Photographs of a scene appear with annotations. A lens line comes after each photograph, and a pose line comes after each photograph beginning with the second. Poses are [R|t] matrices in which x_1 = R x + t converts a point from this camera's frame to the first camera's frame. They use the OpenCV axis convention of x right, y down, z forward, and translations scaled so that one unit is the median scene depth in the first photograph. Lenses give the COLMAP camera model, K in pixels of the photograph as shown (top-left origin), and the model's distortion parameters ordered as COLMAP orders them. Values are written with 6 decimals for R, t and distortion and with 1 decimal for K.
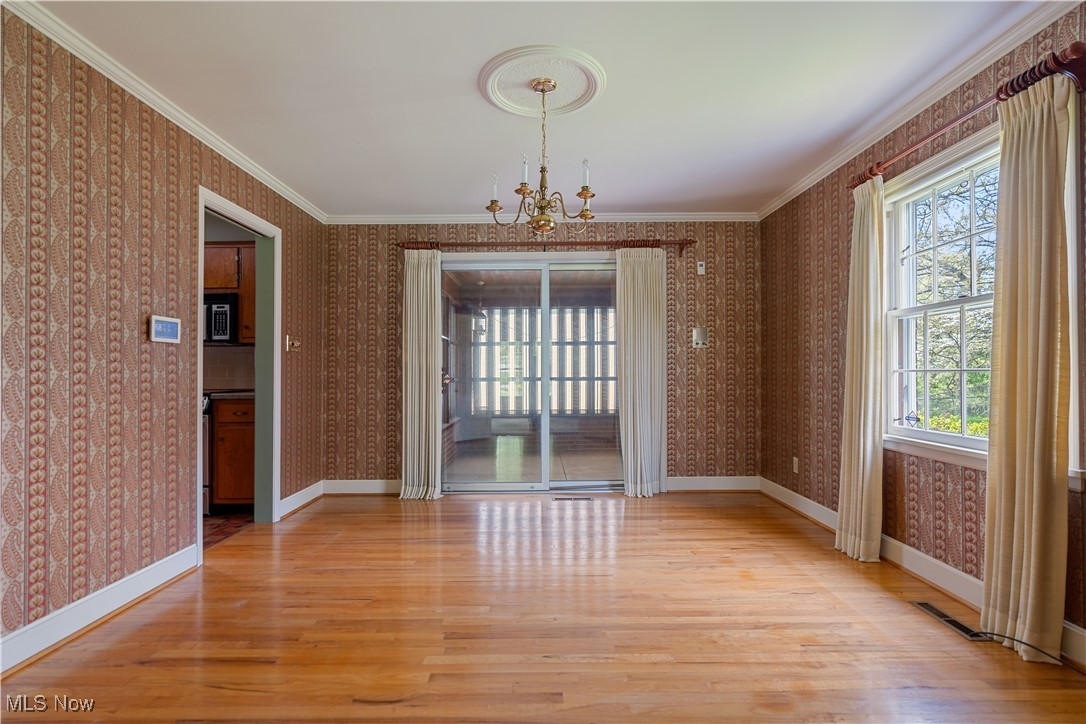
lens RADIAL K [[523.1, 0, 548.1], [0, 523.1, 374.1], [0, 0, 1]] dist [0.011685, 0.000221]
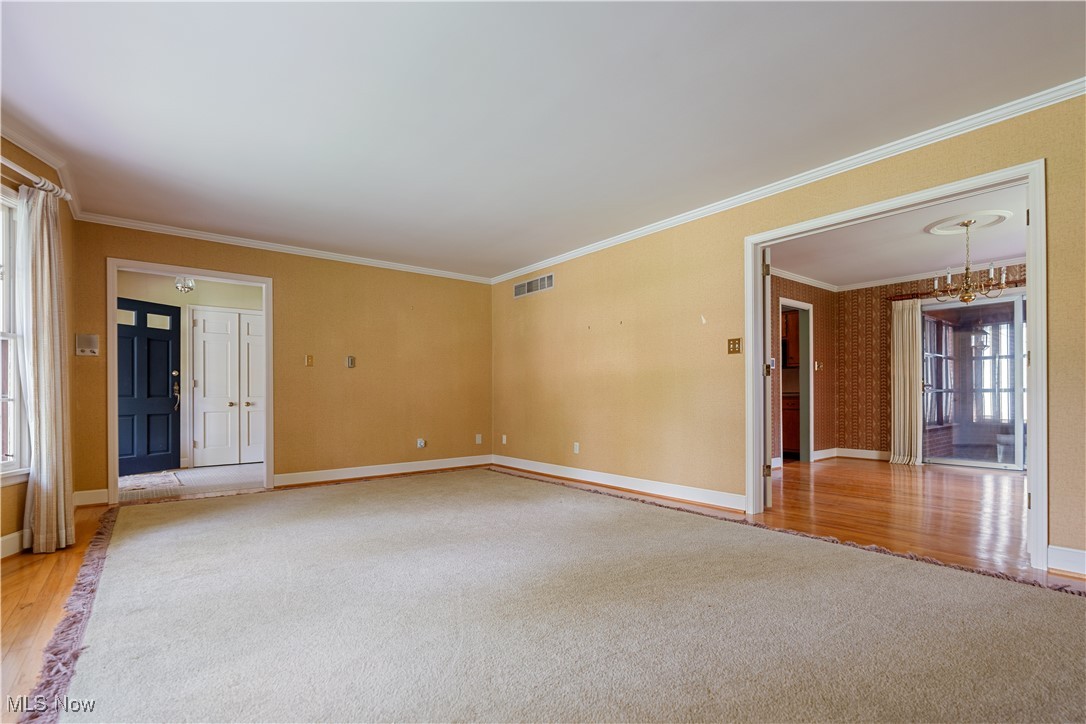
lens RADIAL K [[503.1, 0, 549.3], [0, 503.1, 385.0], [0, 0, 1]] dist [-0.001017, 0.000152]
pose [[0.619615, -0.012443, -0.784807, 0.251844], [0.000239, 0.999877, -0.015665, 0.028587], [0.784906, 0.009519, 0.619542, -0.684025]]
